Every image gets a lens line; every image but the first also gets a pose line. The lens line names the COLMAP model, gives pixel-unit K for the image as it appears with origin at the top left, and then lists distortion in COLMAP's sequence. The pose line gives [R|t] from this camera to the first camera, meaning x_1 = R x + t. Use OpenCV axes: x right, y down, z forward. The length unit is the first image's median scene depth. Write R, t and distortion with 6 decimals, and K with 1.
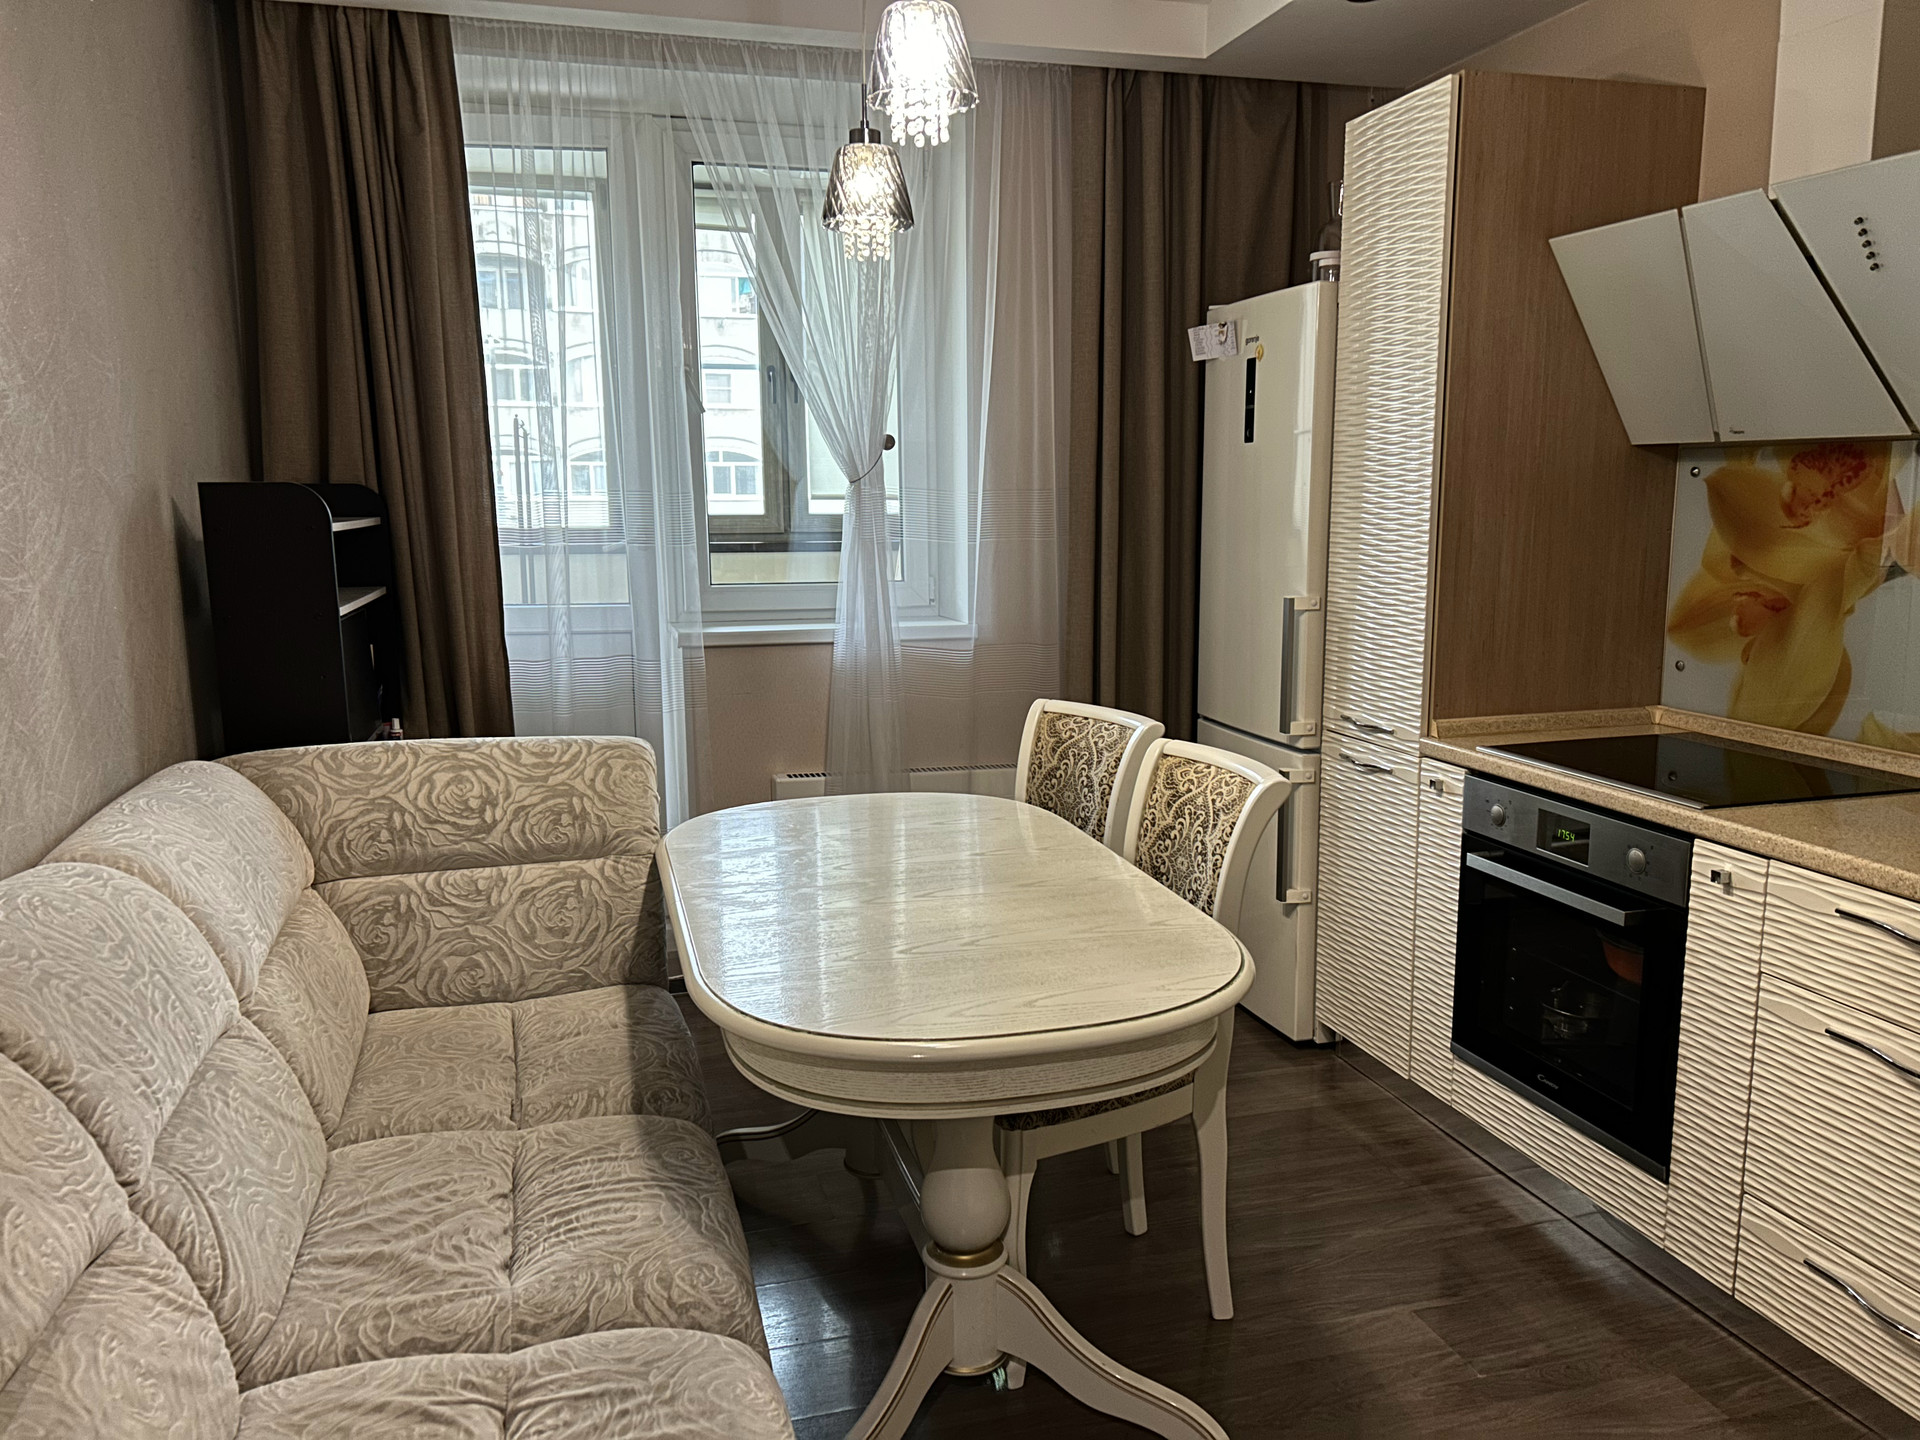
lens RADIAL K [[1443.7, 0, 951.3], [0, 1443.7, 721.1], [0, 0, 1]] dist [0.072076, -0.069080]
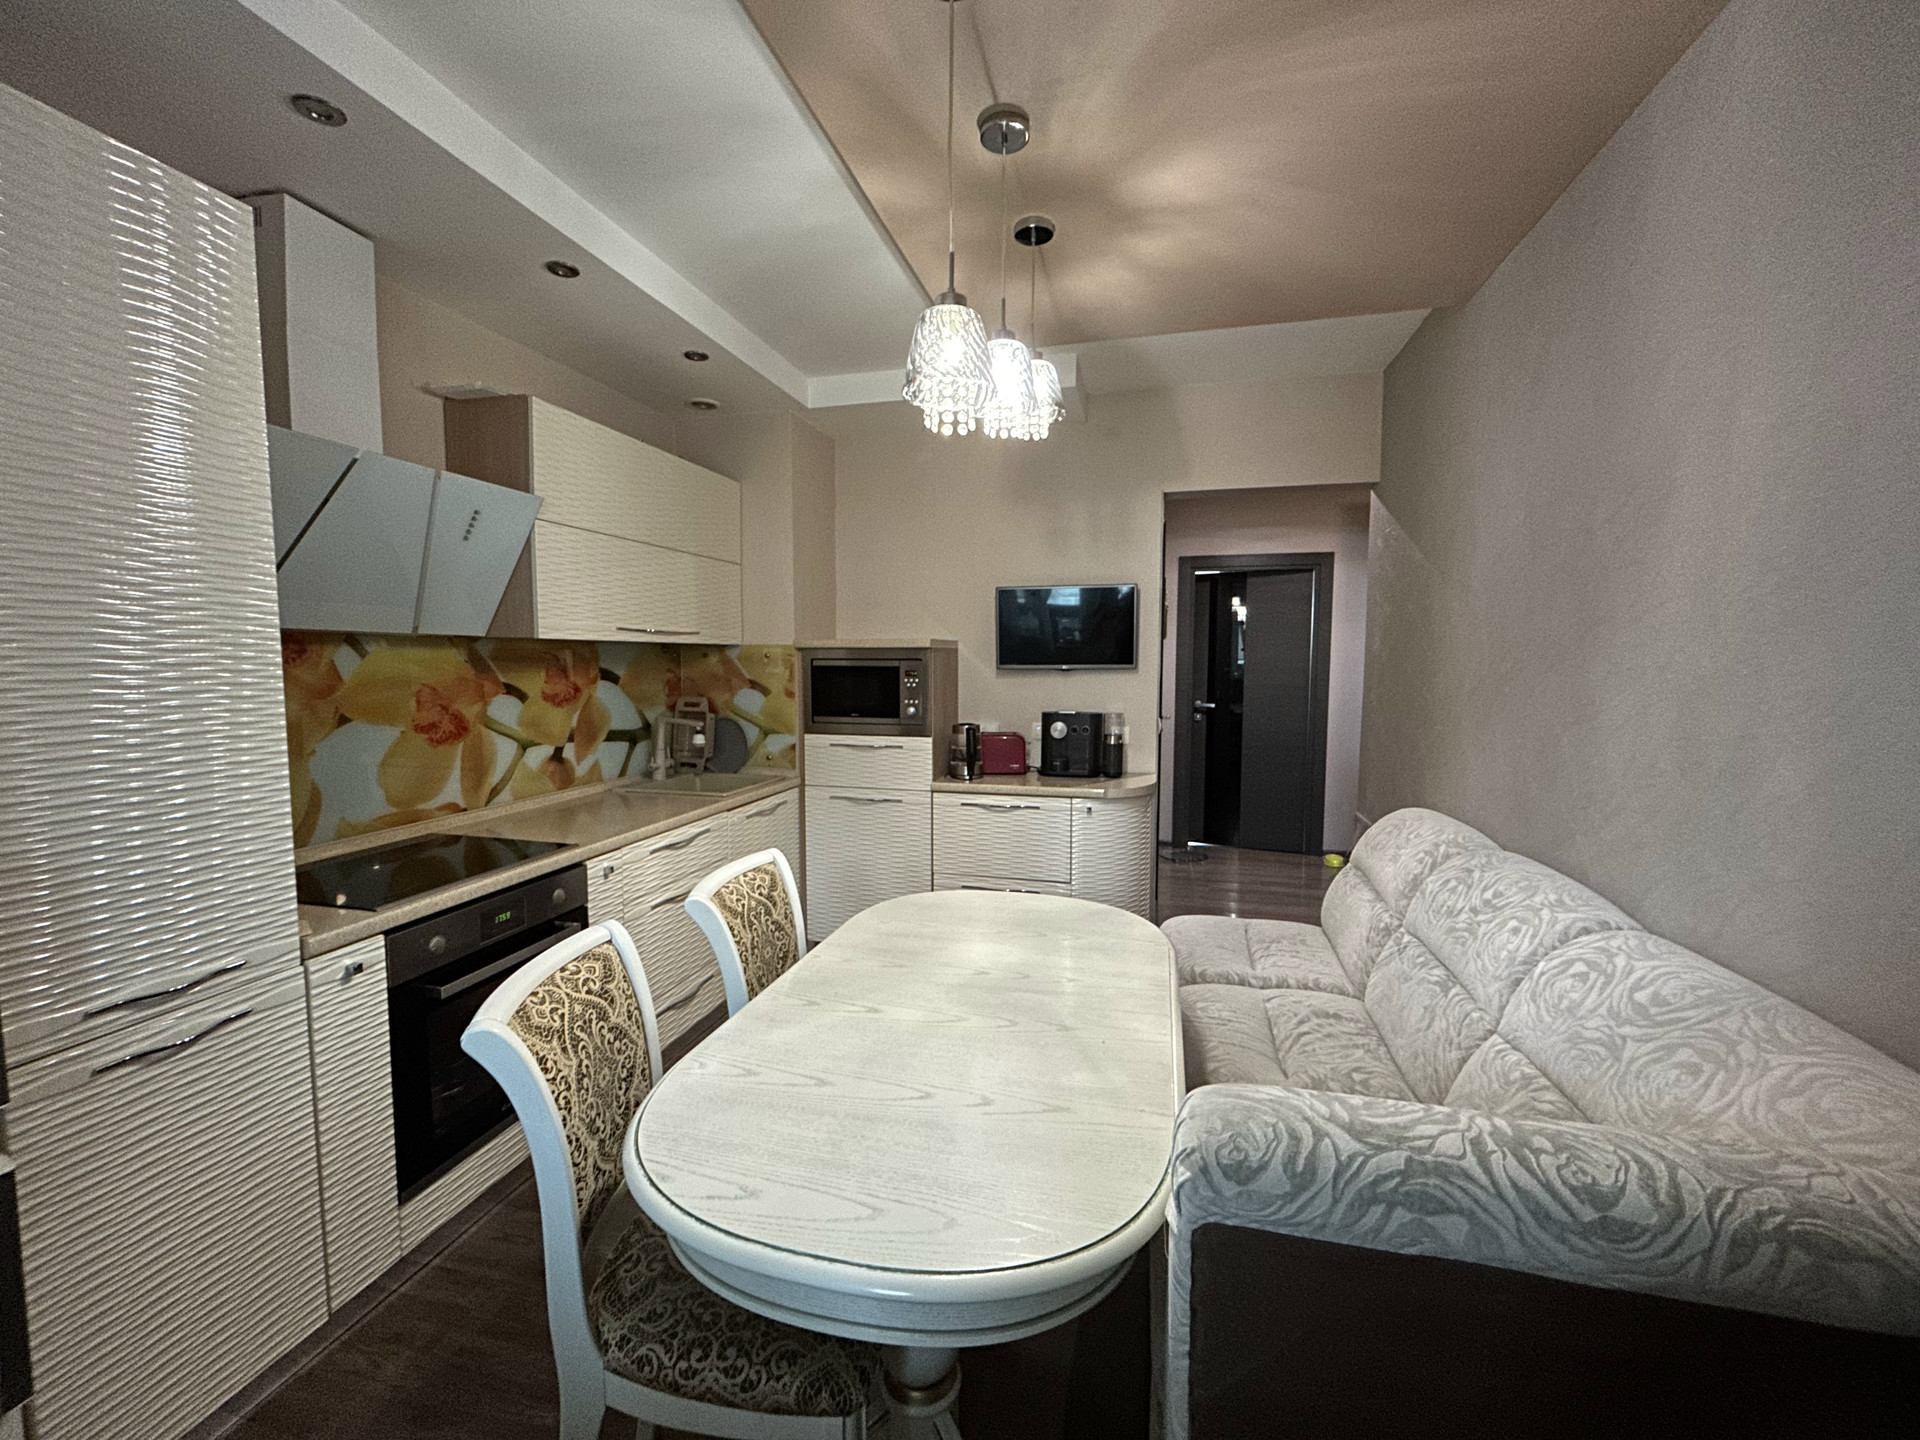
lens RADIAL K [[780.1, 0, 960.0], [0, 780.1, 720.0], [0, 0, 1]] dist [0.002244, -0.000100]
pose [[-0.867711, -0.032033, 0.496036, -0.290615], [0.085772, 0.973303, 0.212894, -0.210583], [-0.489613, 0.227276, -0.841799, 1.314796]]
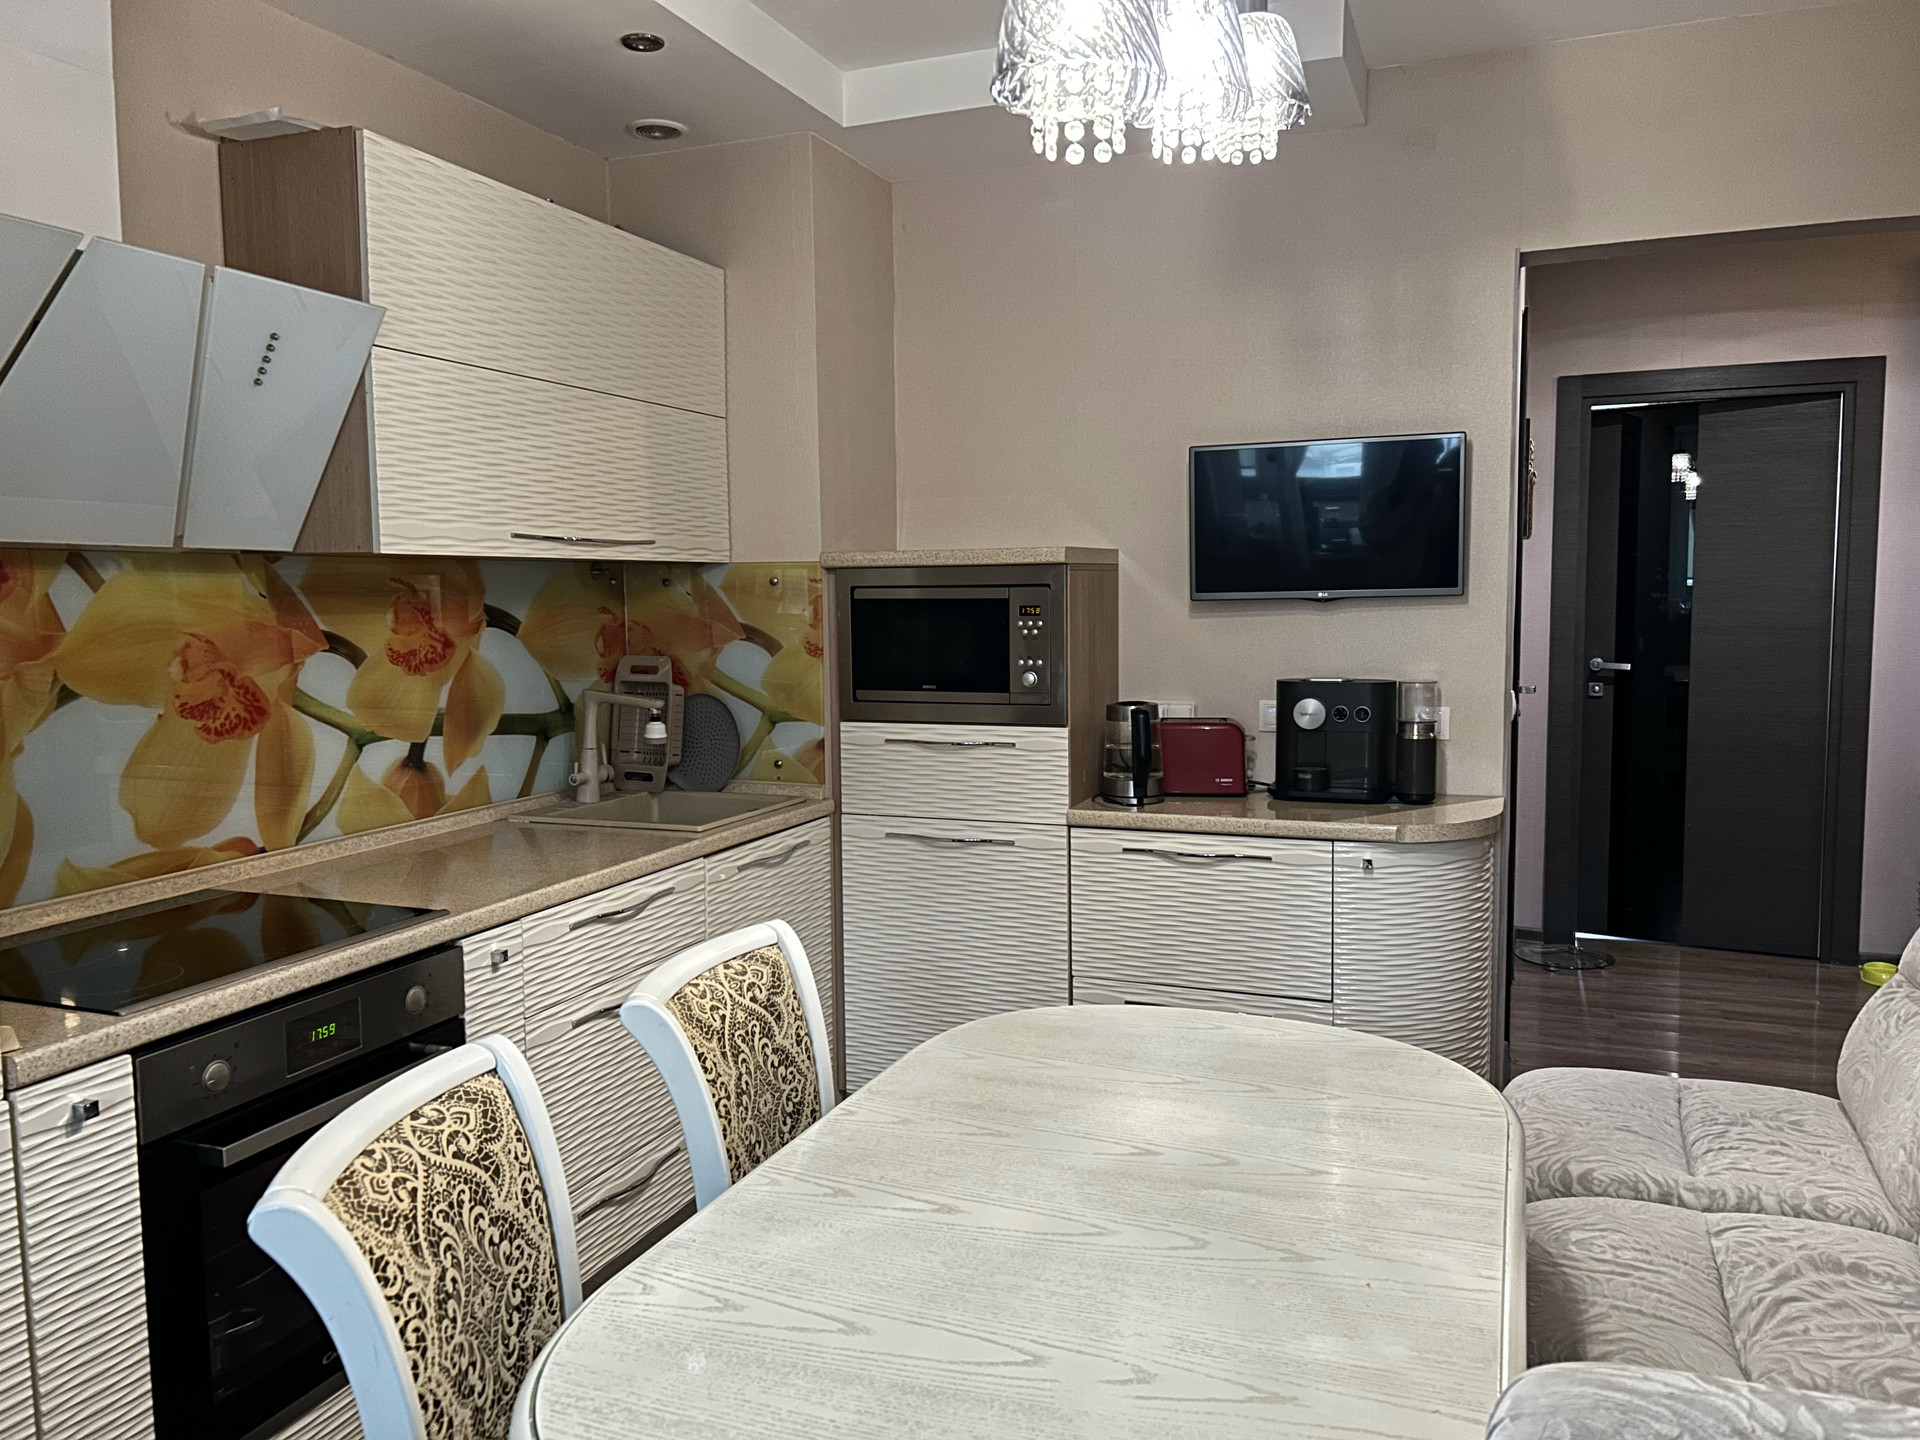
lens RADIAL K [[1443.7, 0, 951.3], [0, 1443.7, 721.1], [0, 0, 1]] dist [0.072076, -0.069080]
pose [[-0.797539, -0.037530, 0.602099, -0.309063], [0.115526, 0.970090, 0.213493, -0.207719], [-0.592102, 0.239827, -0.769349, 1.320934]]
